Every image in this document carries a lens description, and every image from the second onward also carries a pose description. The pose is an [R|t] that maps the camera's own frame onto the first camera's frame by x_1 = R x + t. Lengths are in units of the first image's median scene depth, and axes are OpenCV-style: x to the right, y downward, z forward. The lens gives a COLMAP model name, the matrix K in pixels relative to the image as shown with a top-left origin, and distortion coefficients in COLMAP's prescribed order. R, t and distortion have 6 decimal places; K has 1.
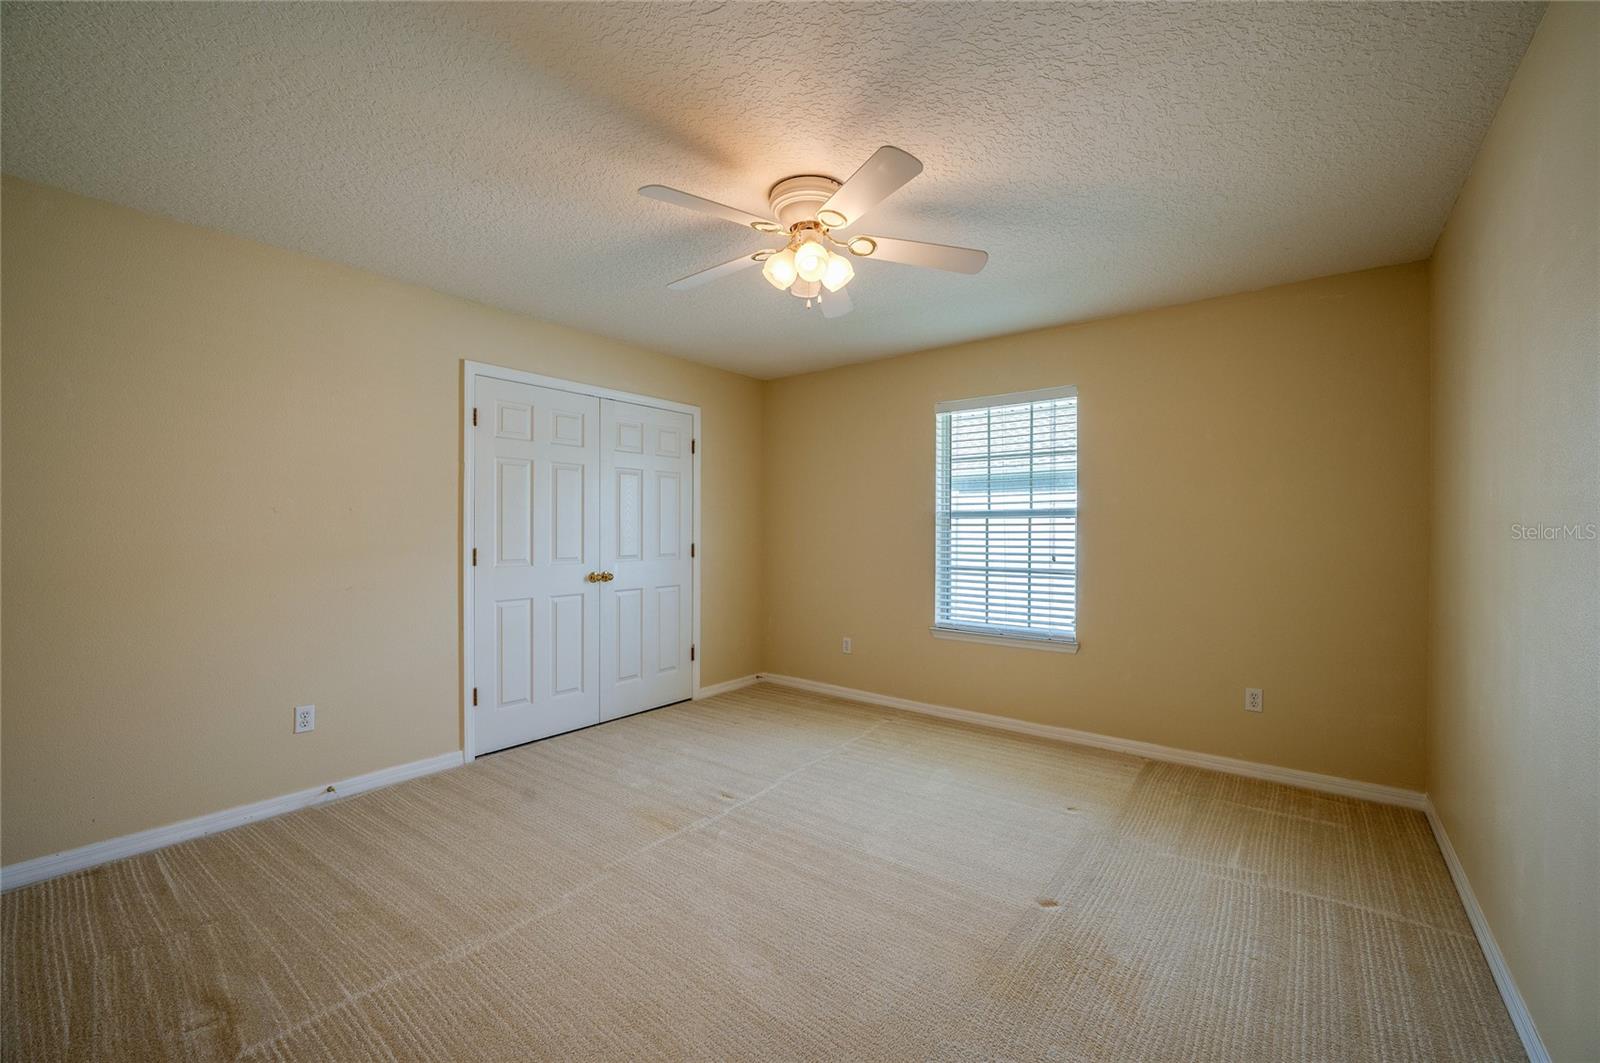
lens RADIAL K [[648.5, 0, 800.0], [0, 648.5, 531.5], [0, 0, 1]] dist [-0.000183, 0.000123]
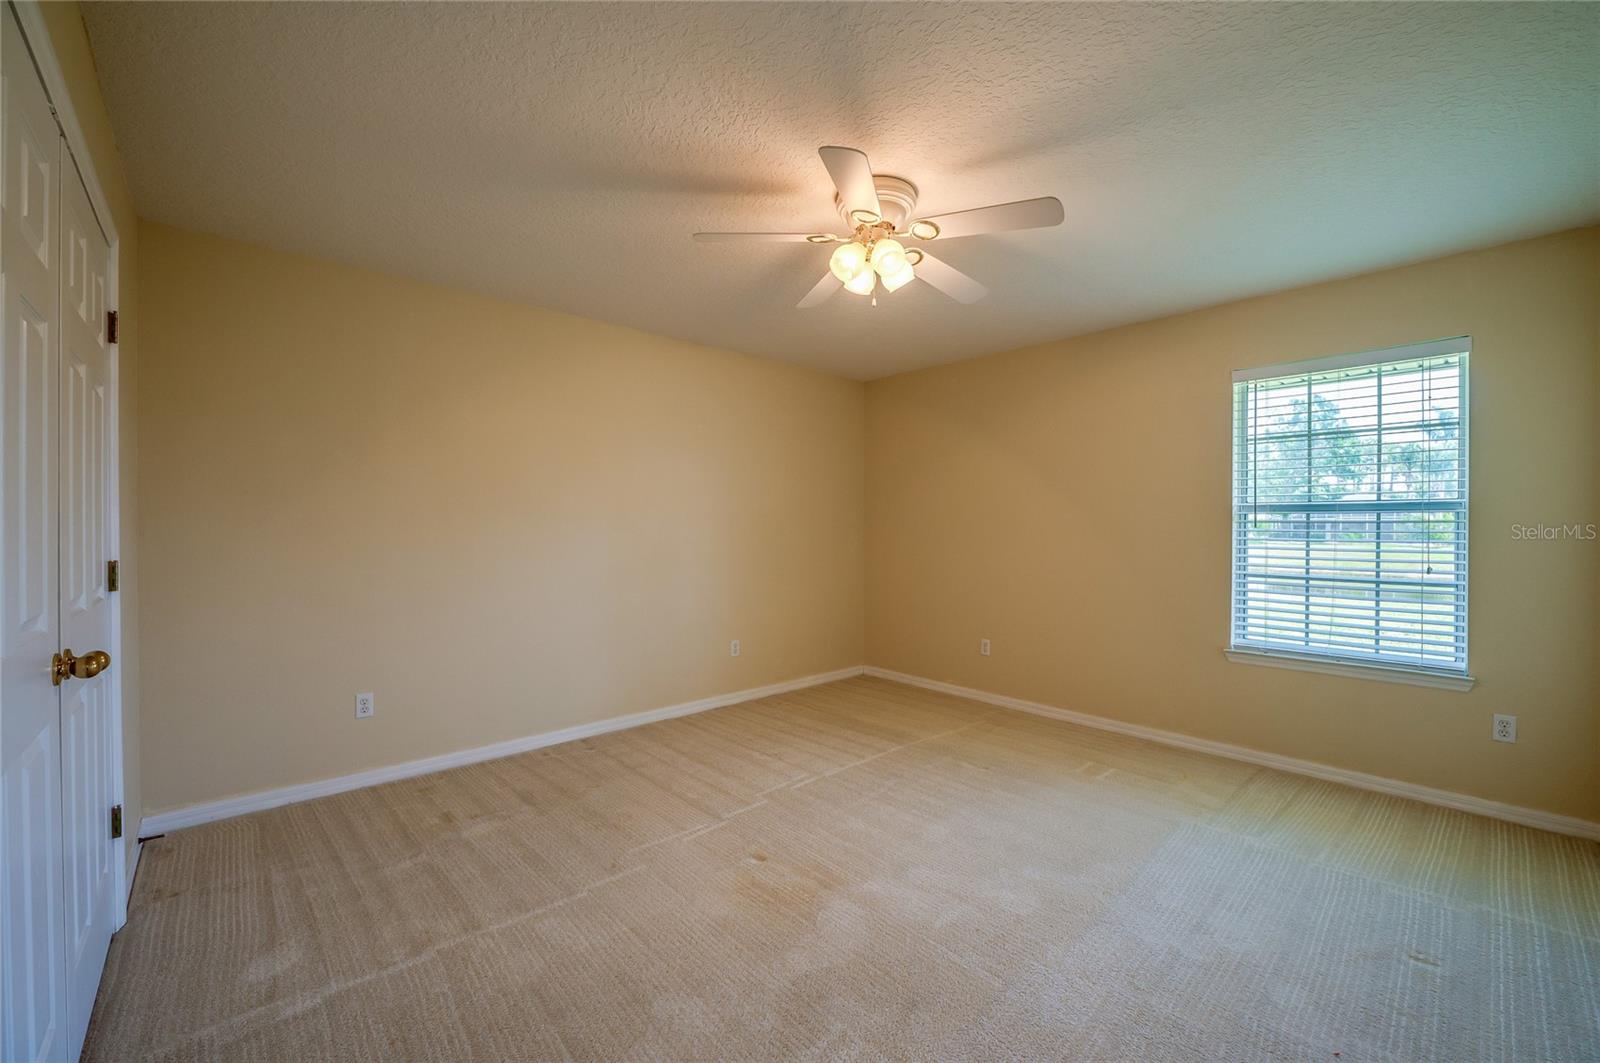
lens RADIAL K [[614.4, 0, 800.0], [0, 614.4, 531.5], [0, 0, 1]] dist [0.009153, 0.000117]
pose [[0.994203, 0.003343, -0.107467, -0.127175], [-0.002513, 0.999966, 0.007854, -0.001343], [0.107489, -0.007539, 0.994178, 0.096187]]
